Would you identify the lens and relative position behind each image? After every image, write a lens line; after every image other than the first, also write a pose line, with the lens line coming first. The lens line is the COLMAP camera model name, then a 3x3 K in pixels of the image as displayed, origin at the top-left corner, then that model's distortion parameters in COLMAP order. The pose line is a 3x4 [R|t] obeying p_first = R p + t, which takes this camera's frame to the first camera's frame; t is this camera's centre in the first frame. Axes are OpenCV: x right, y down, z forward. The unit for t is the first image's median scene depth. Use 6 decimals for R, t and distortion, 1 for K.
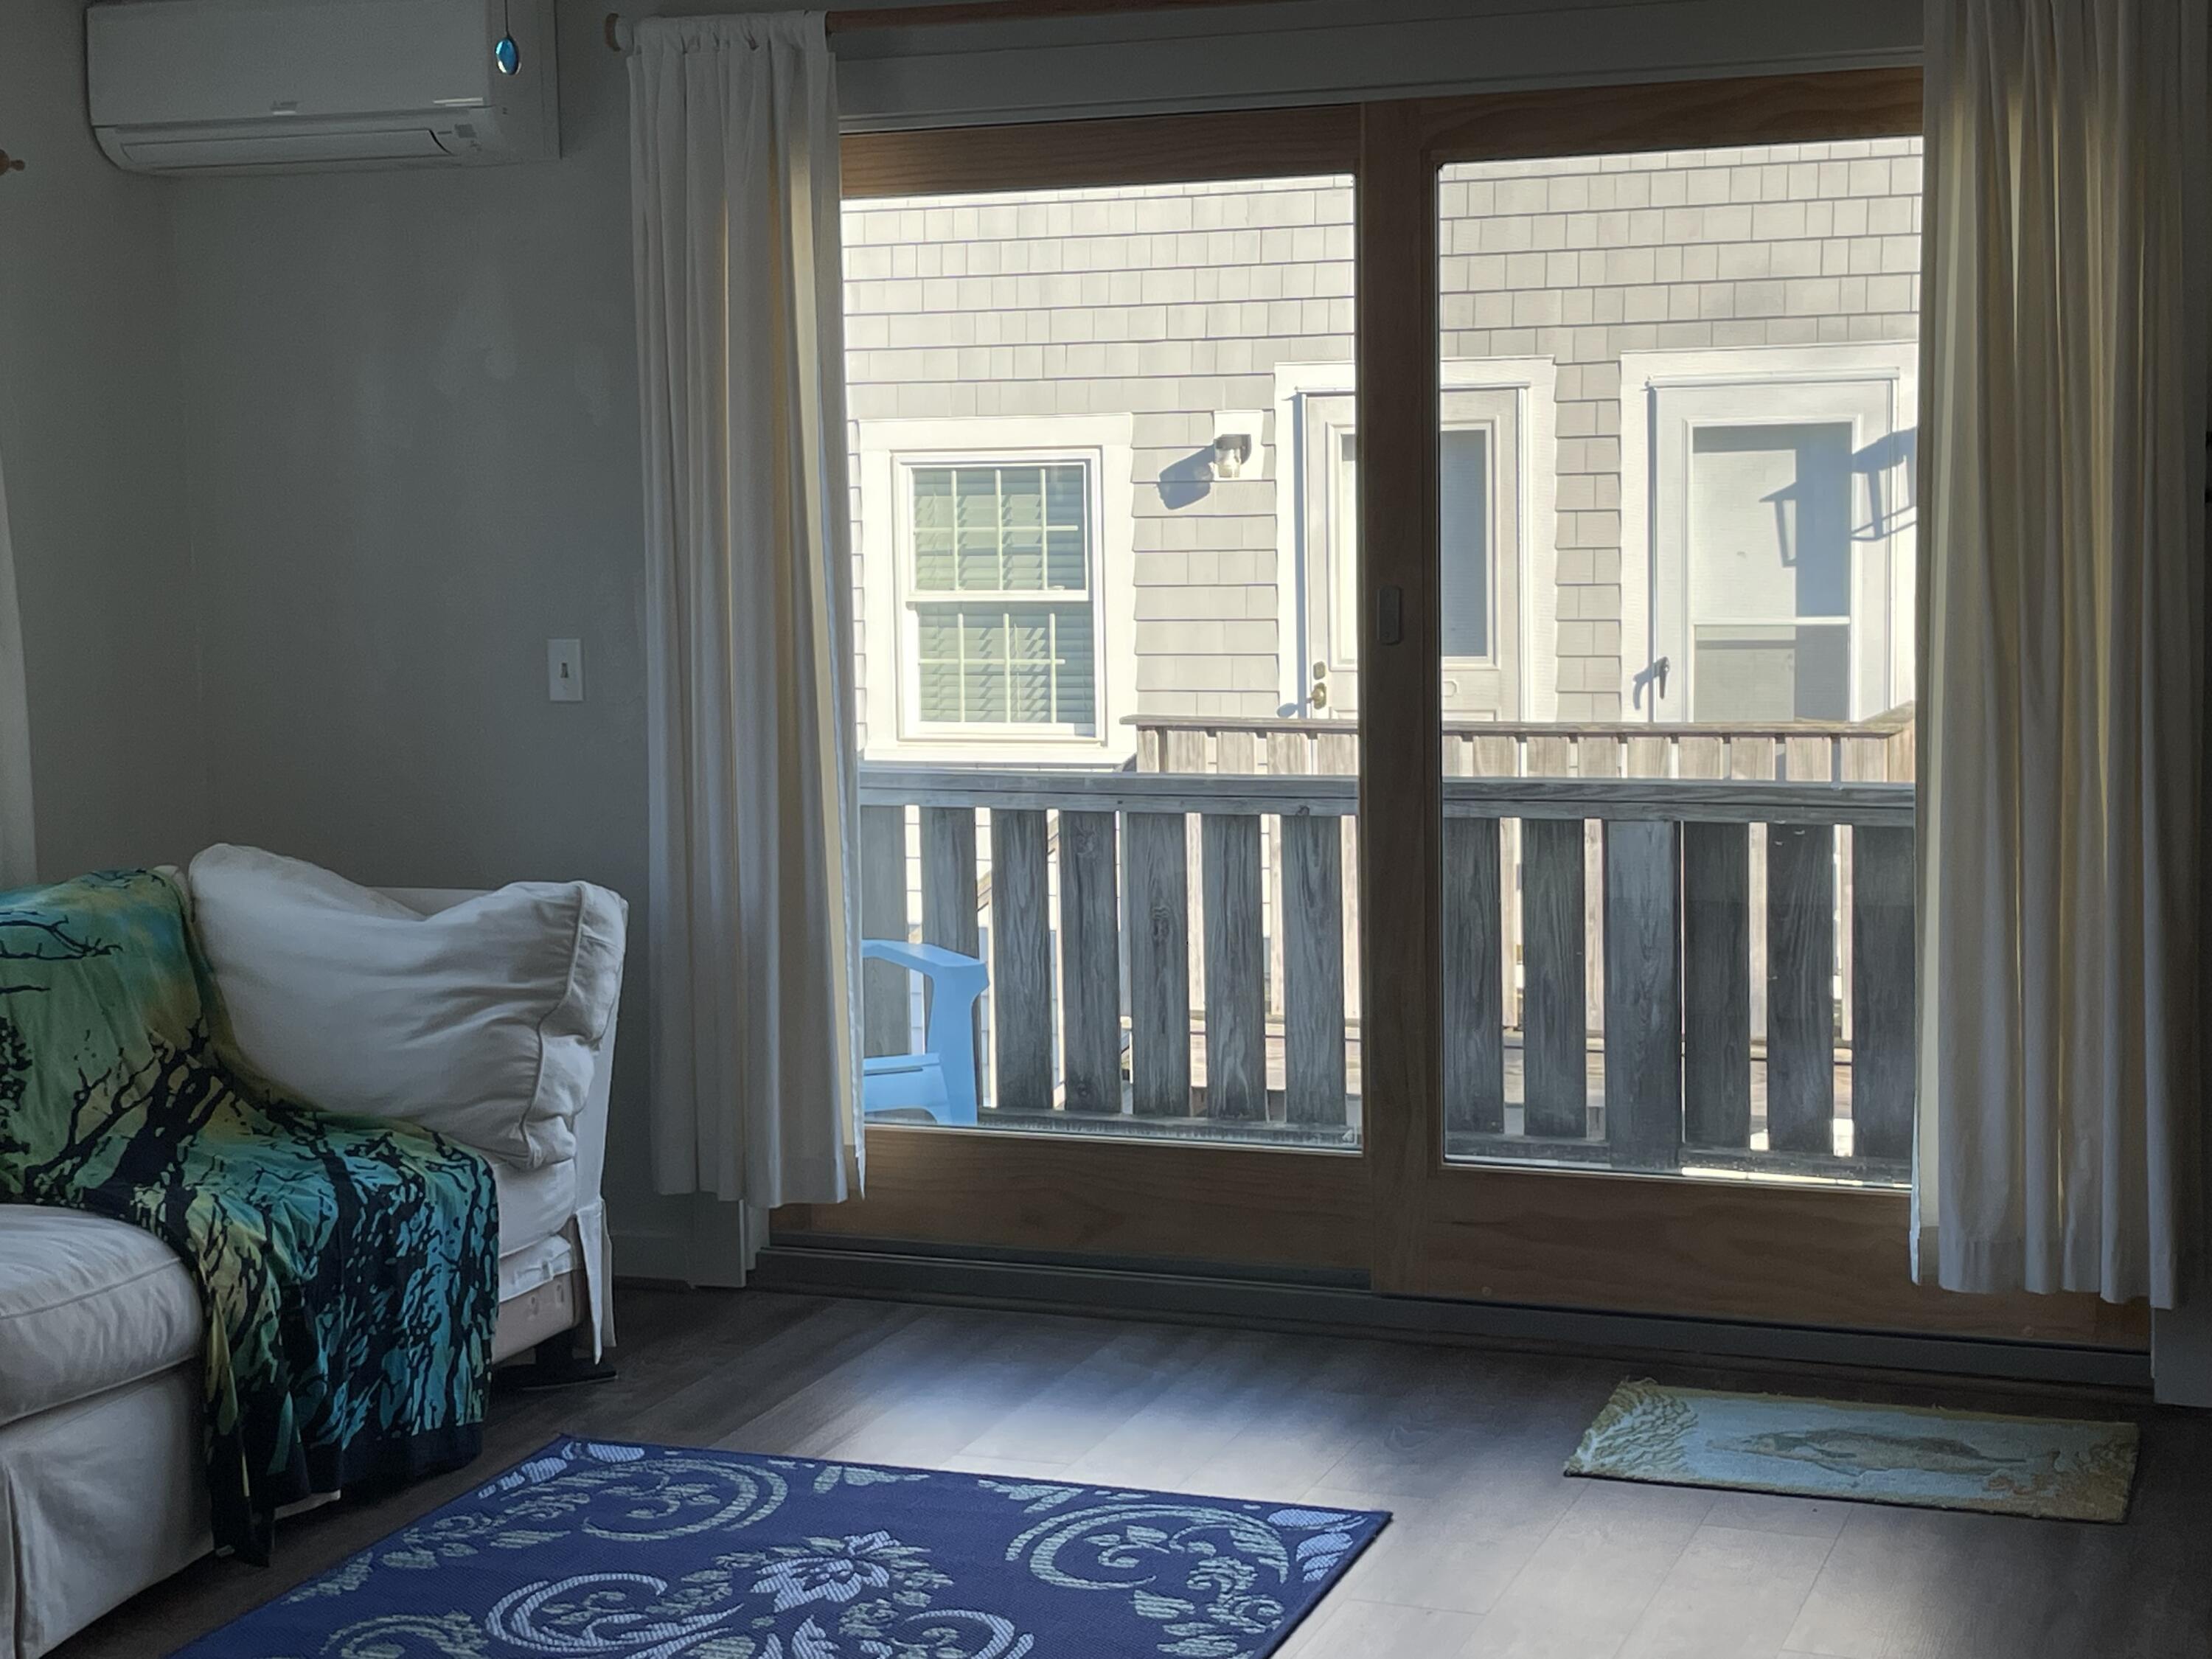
lens RADIAL K [[3345.2, 0, 1122.5], [0, 3345.2, 831.1], [0, 0, 1]] dist [0.100081, 0.000000]
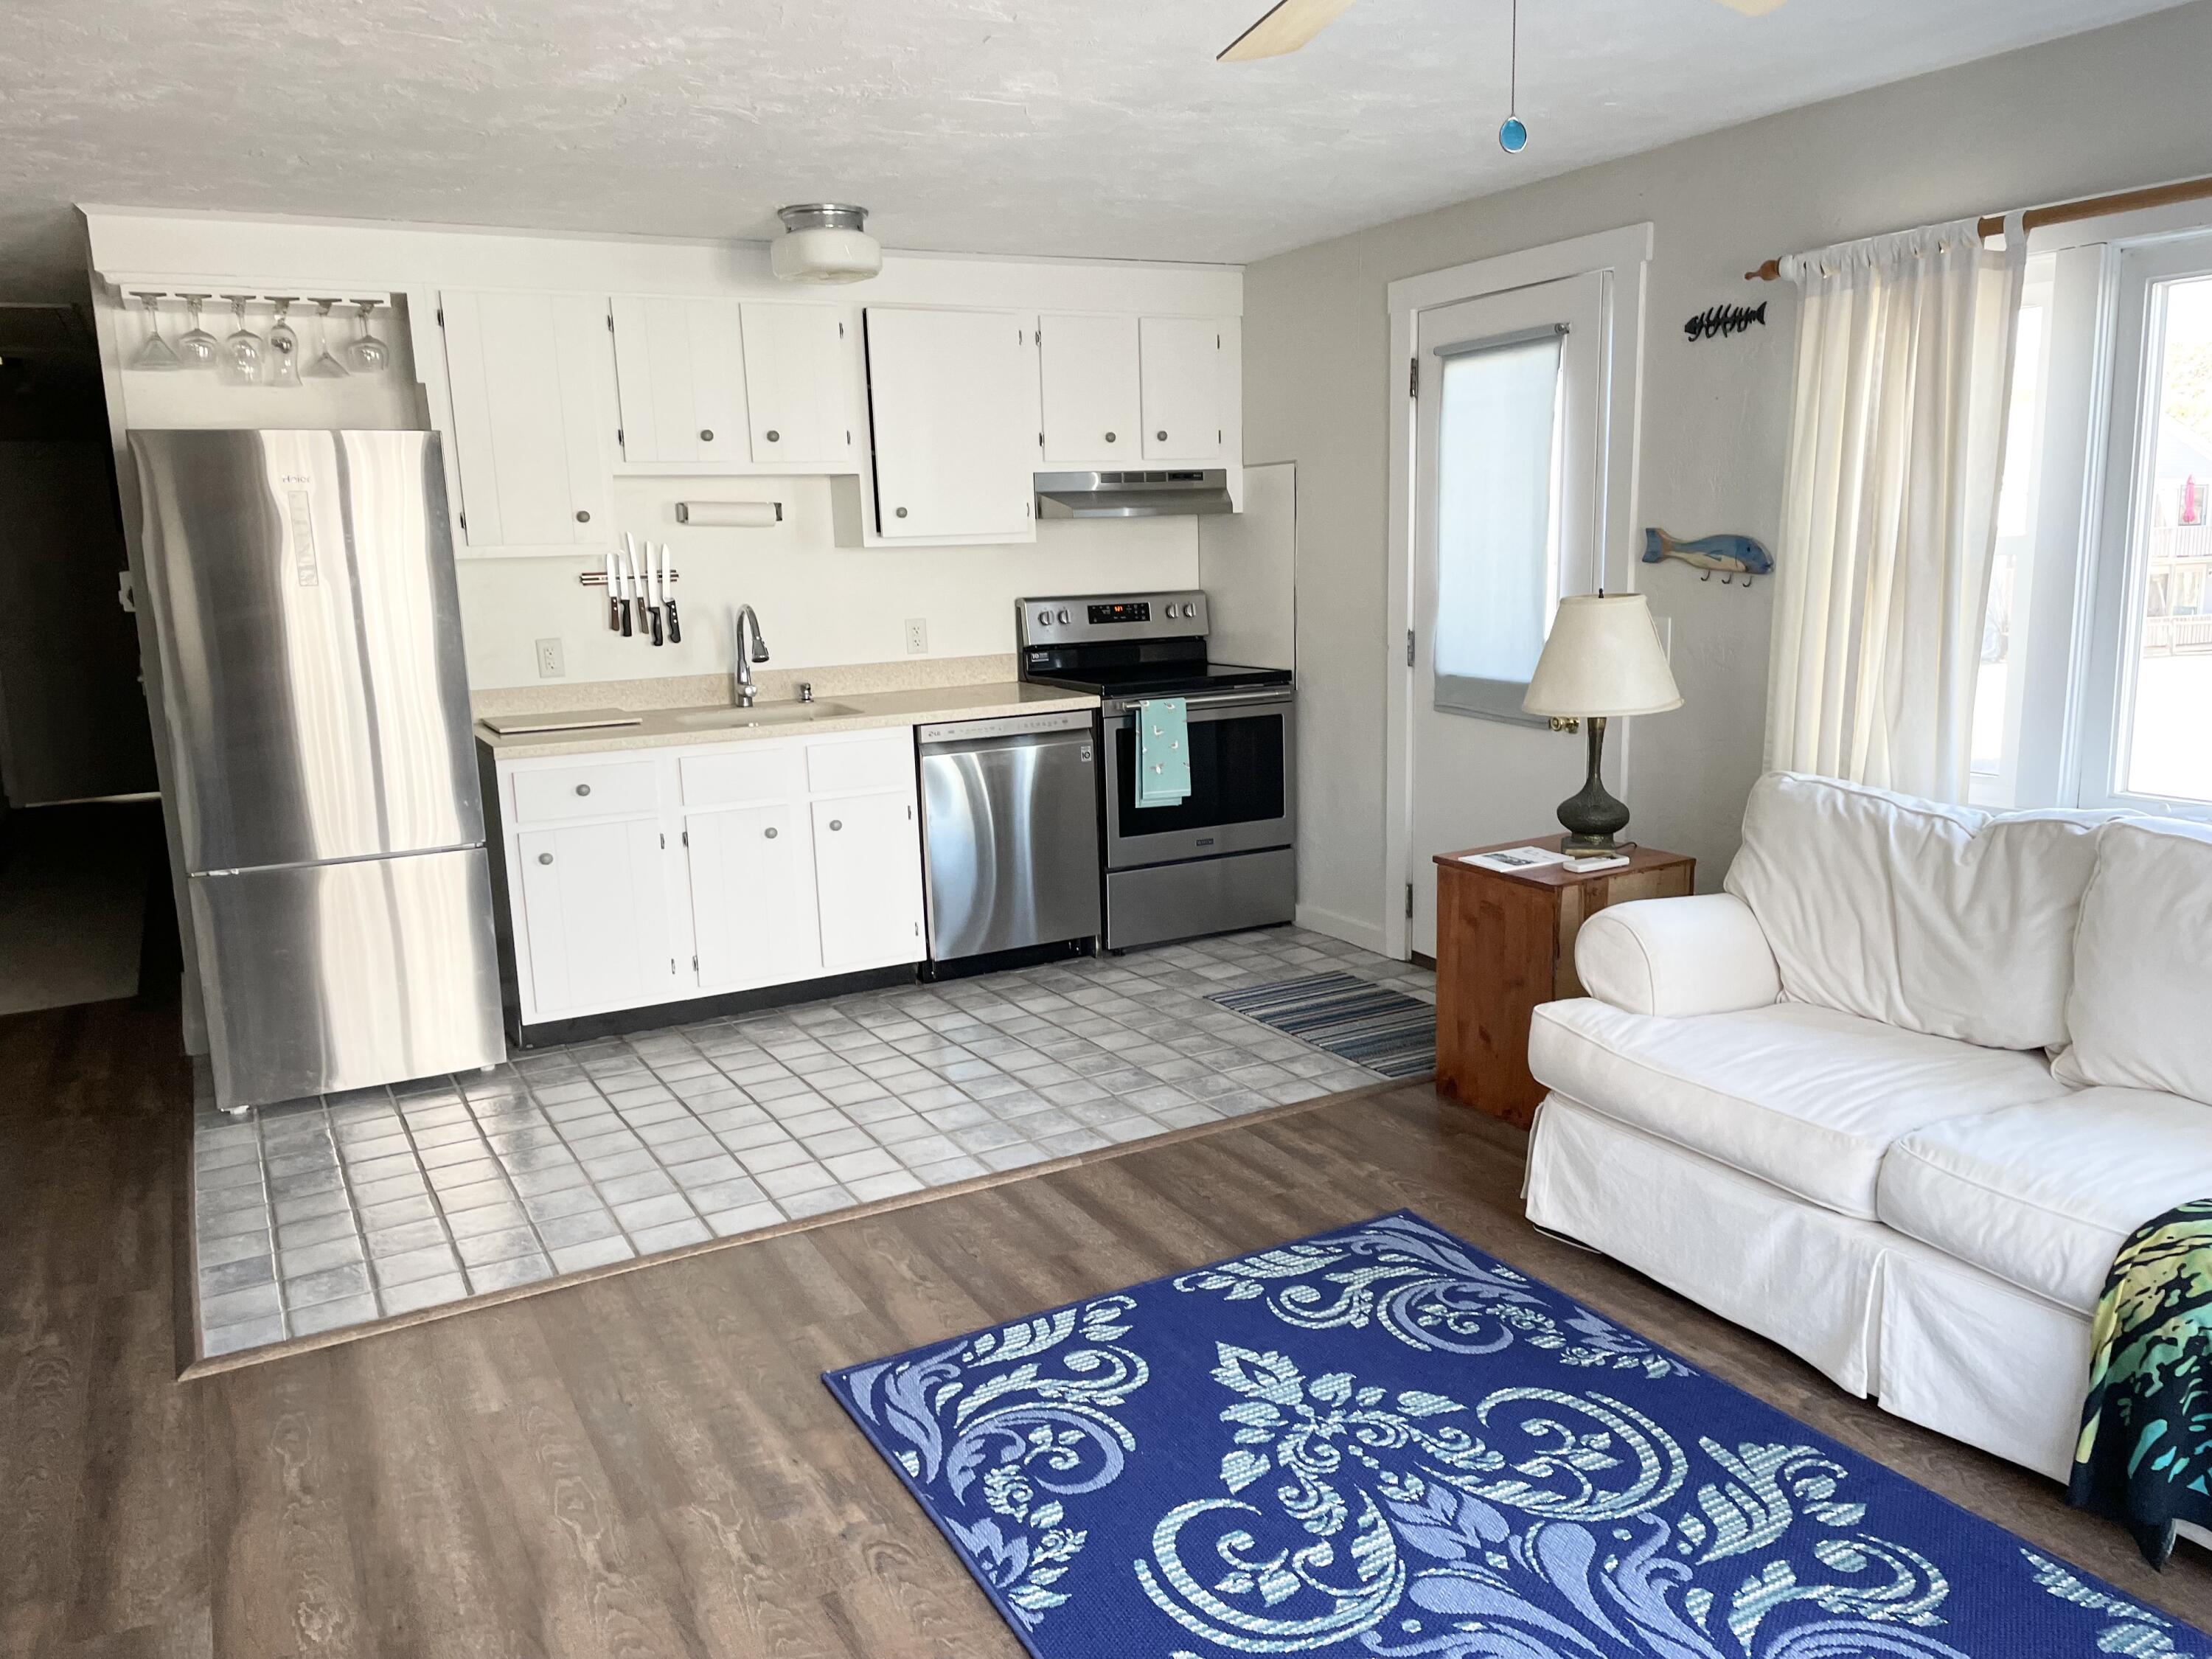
lens RADIAL K [[1648.9, 0, 1117.8], [0, 1648.9, 844.6], [0, 0, 1]] dist [0.087854, -0.112710]
pose [[-0.651228, 0.176882, -0.737980, 0.248274], [-0.032055, 0.965177, 0.259625, -0.099709], [0.758205, 0.192731, -0.622881, 0.903798]]
